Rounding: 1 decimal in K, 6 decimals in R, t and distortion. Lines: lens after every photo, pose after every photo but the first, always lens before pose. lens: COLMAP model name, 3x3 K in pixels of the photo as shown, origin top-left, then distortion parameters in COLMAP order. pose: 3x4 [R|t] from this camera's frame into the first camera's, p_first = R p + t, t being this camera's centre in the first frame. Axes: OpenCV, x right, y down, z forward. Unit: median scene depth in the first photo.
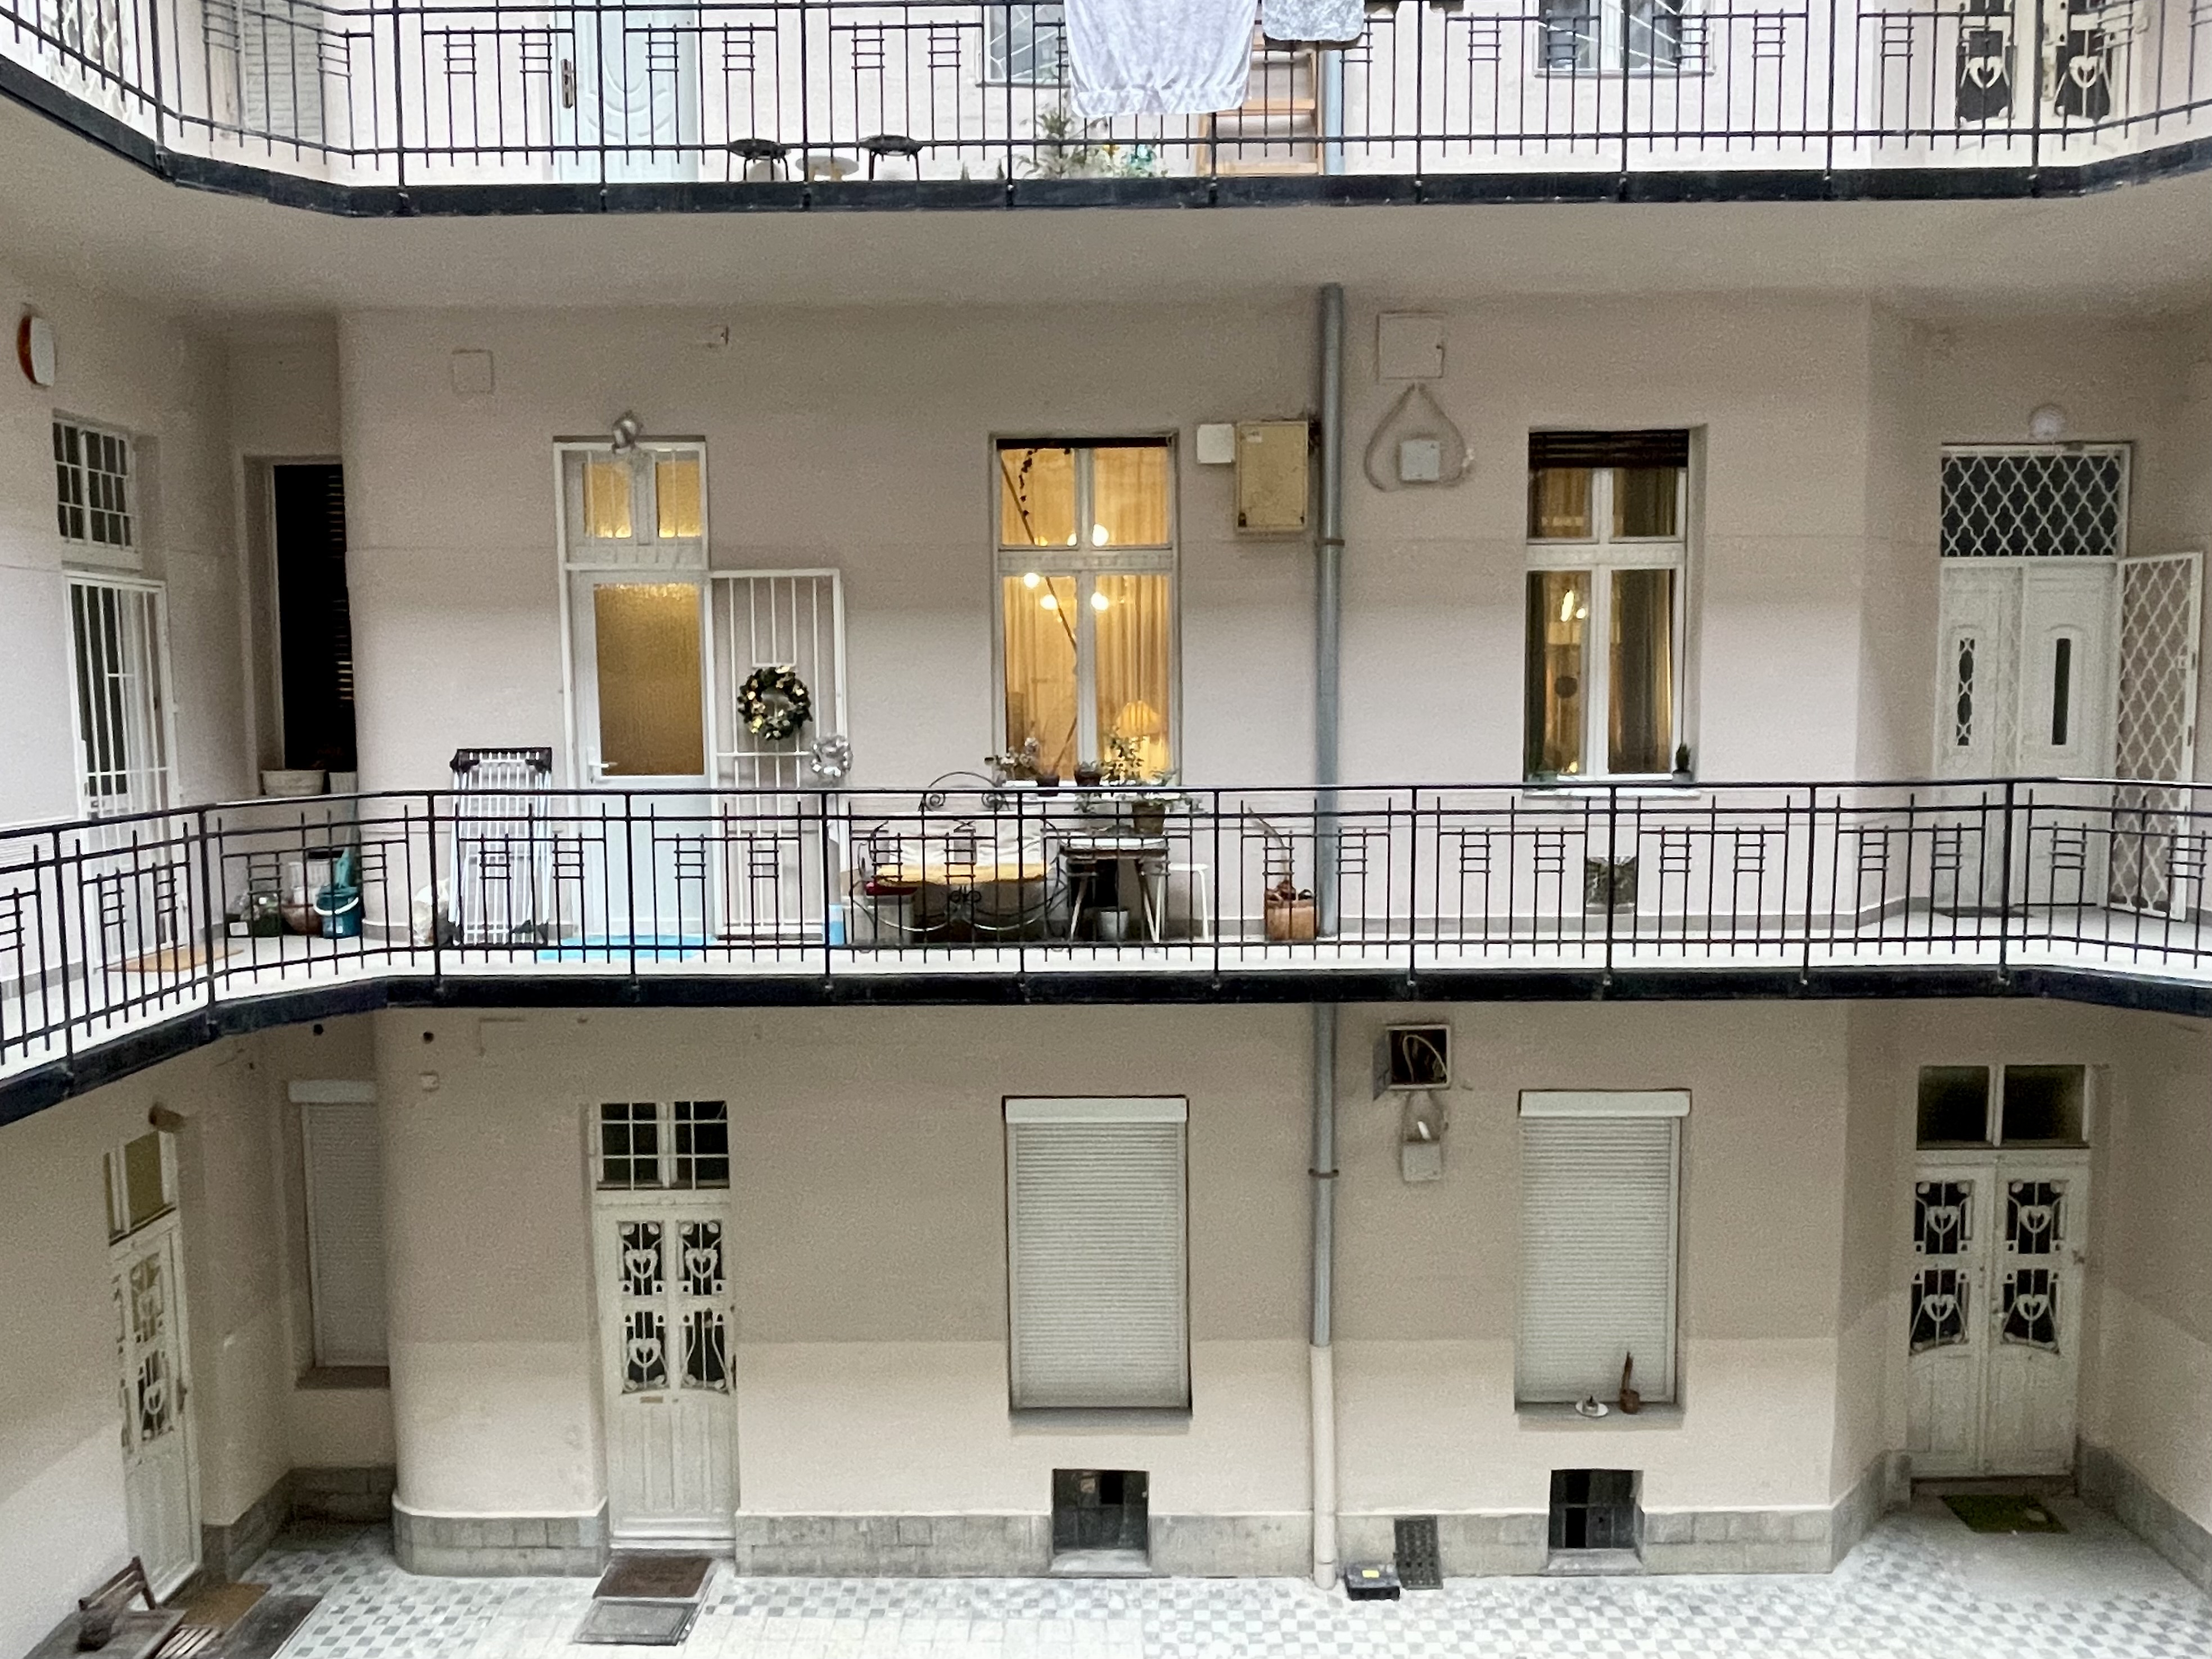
lens RADIAL K [[1502.0, 0, 1095.2], [0, 1502.0, 846.8], [0, 0, 1]] dist [-0.000618, -0.012223]
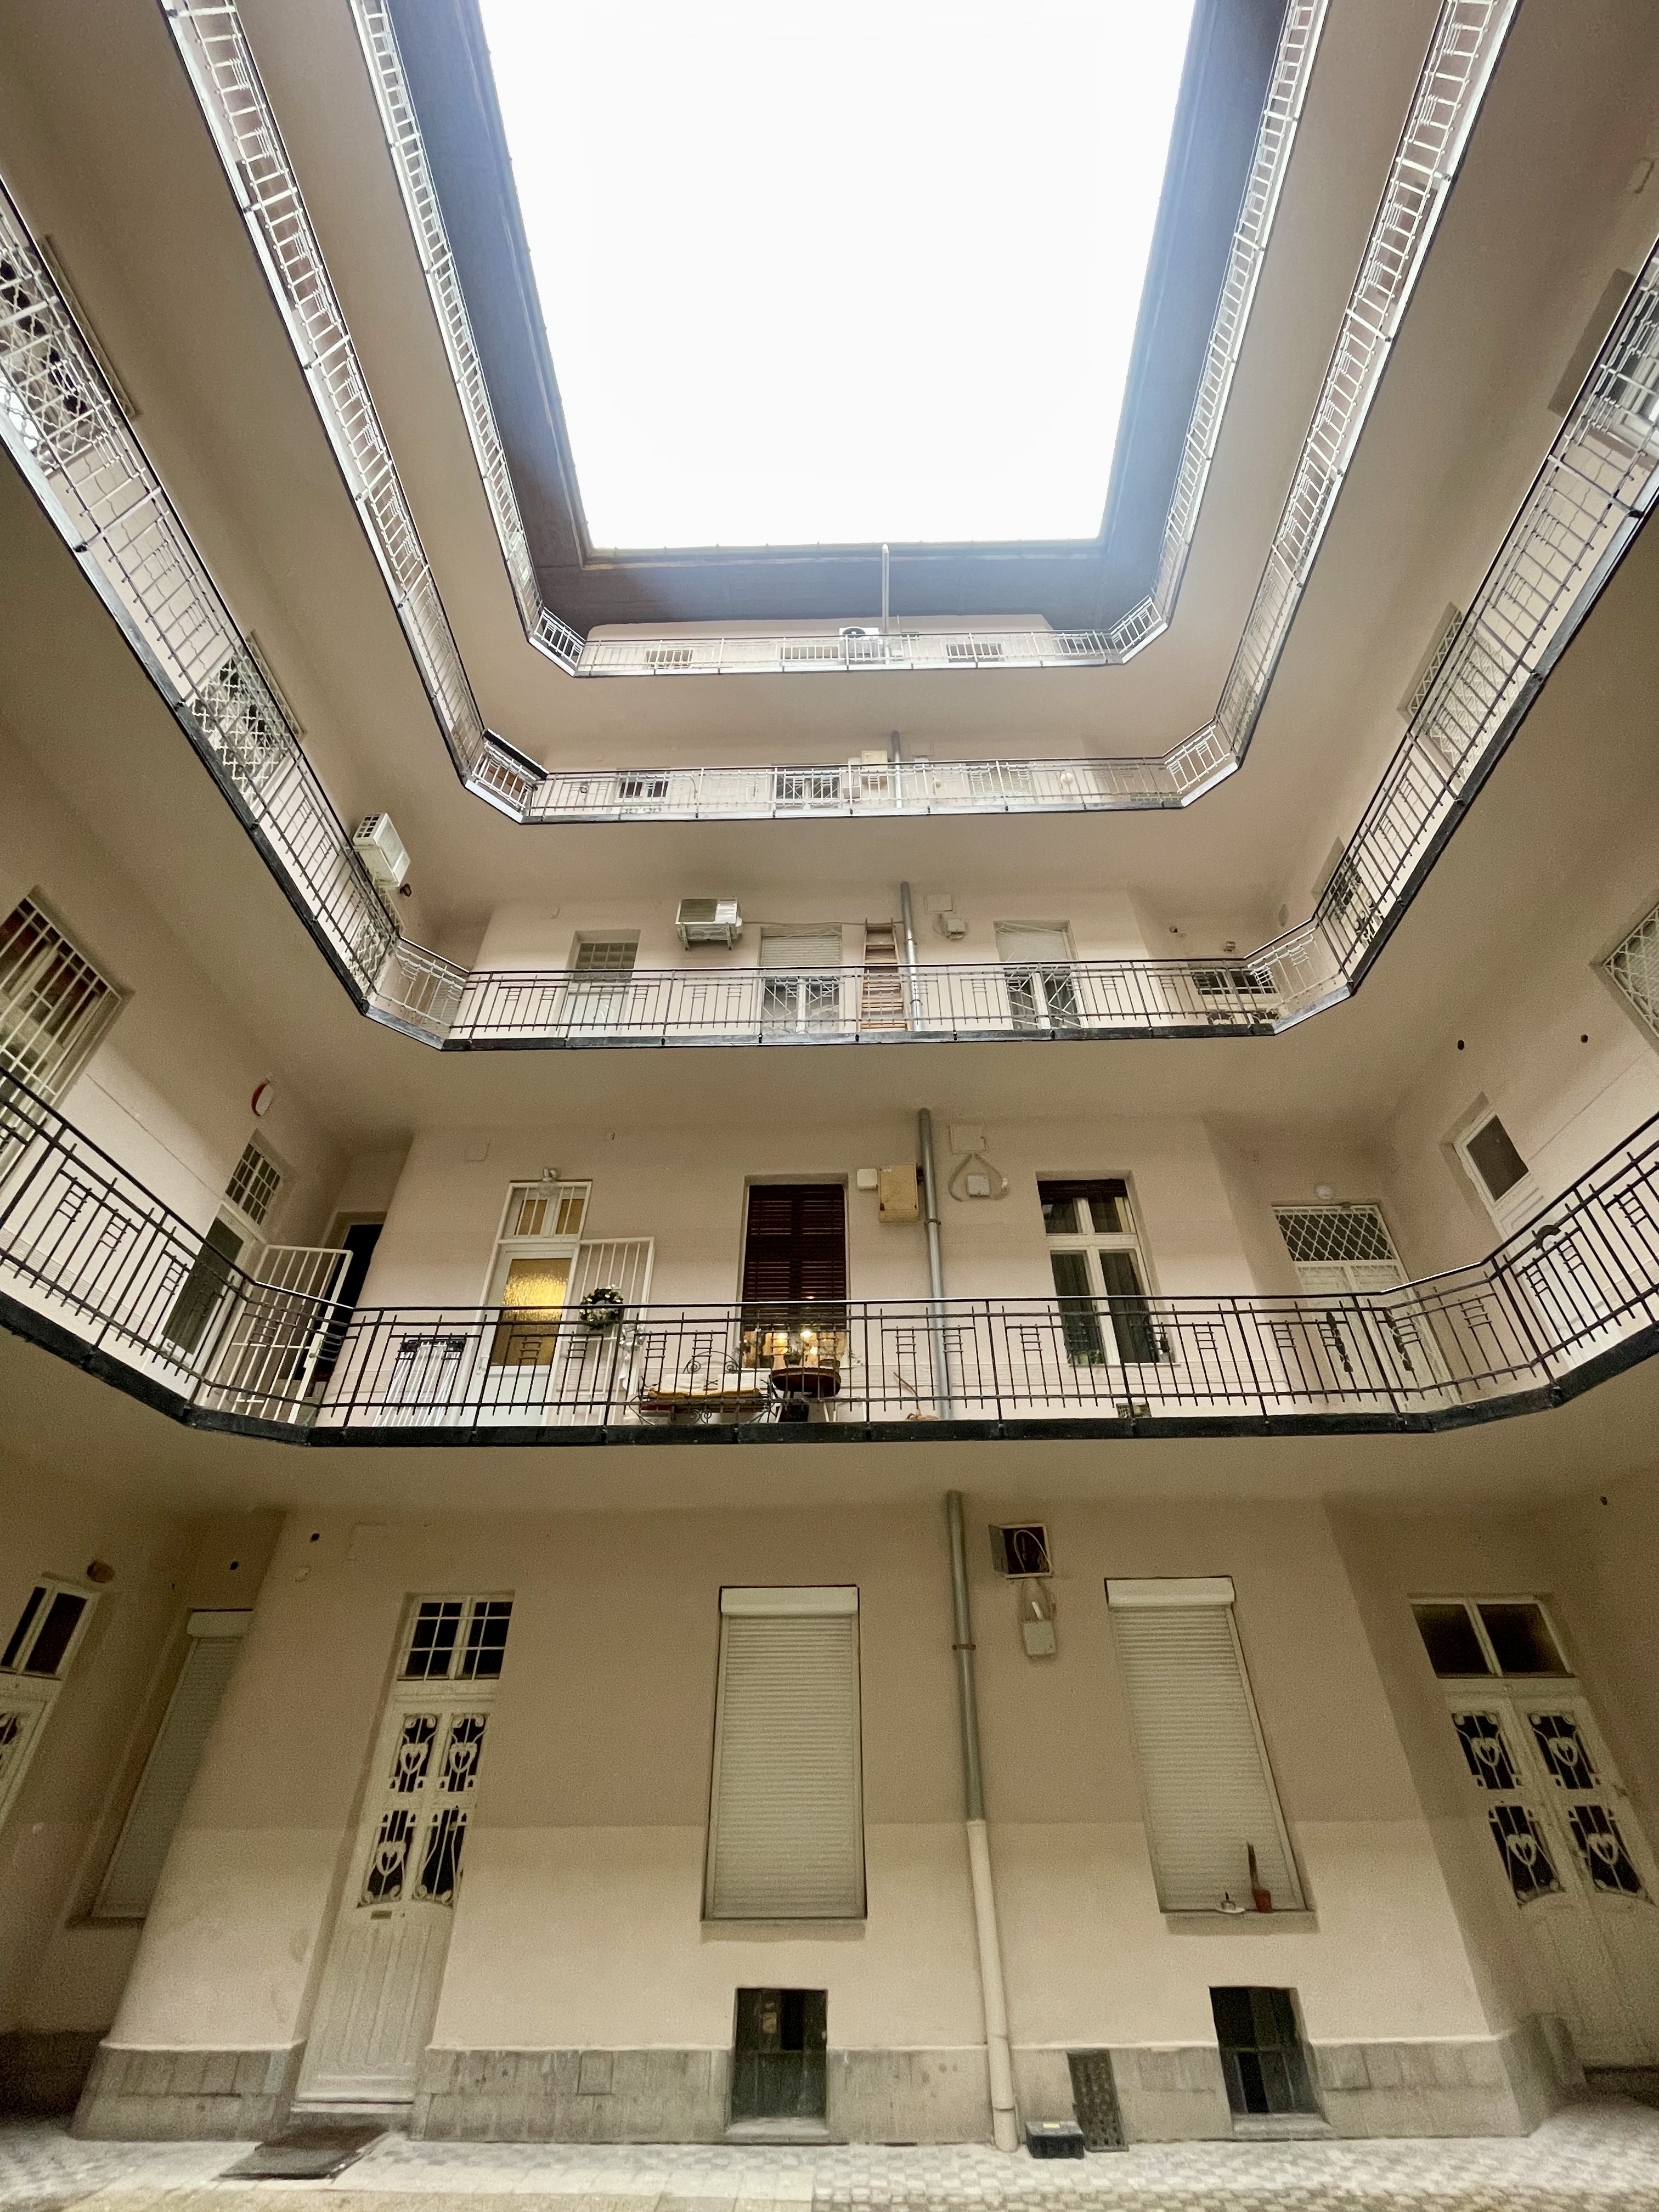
lens RADIAL K [[899.6, 0, 833.5], [0, 899.6, 1111.2], [0, 0, 1]] dist [-0.004590, 0.001275]
pose [[0.999927, -0.002343, -0.011861, 0.050149], [-0.006278, 0.737823, -0.674965, 0.394503], [0.010332, 0.674990, 0.737755, 0.119733]]
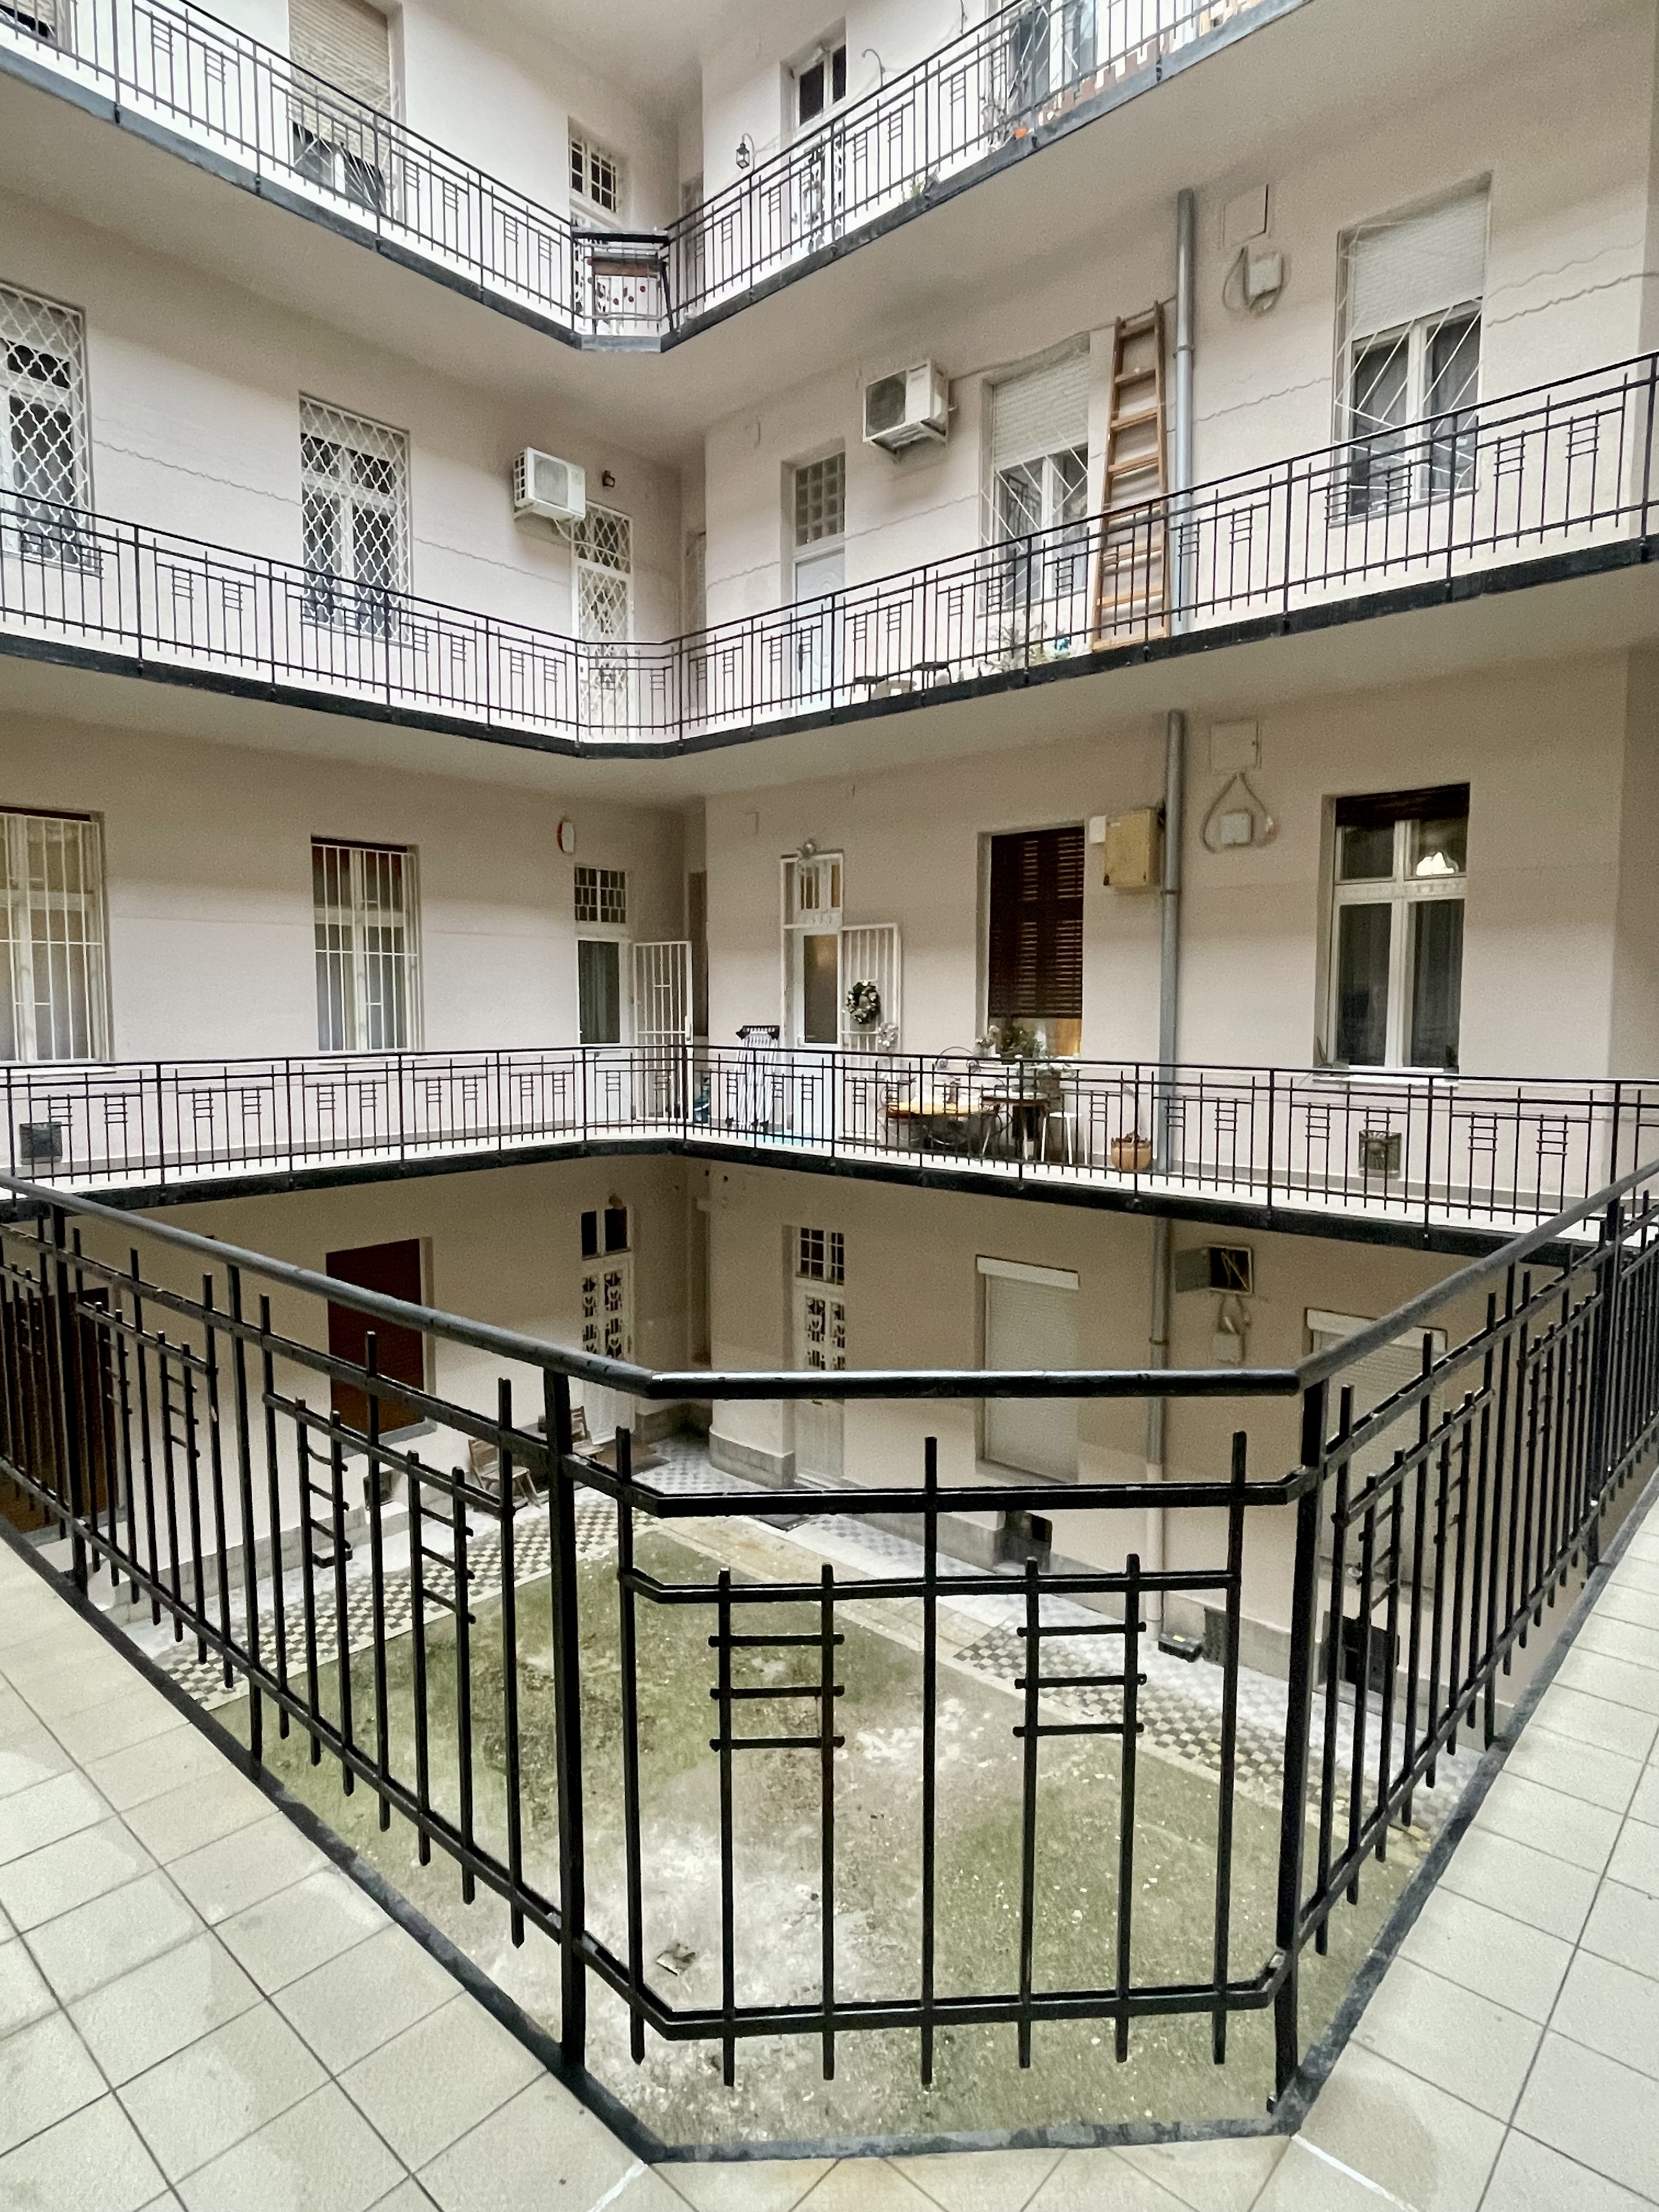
lens RADIAL K [[1219.6, 0, 826.0], [0, 1219.6, 1102.5], [0, 0, 1]] dist [0.000585, -0.000129]
pose [[0.750593, 0.062879, -0.657766, 0.645395], [-0.067529, 0.997549, 0.018301, -0.004107], [0.657305, 0.030682, 0.753000, -0.067860]]
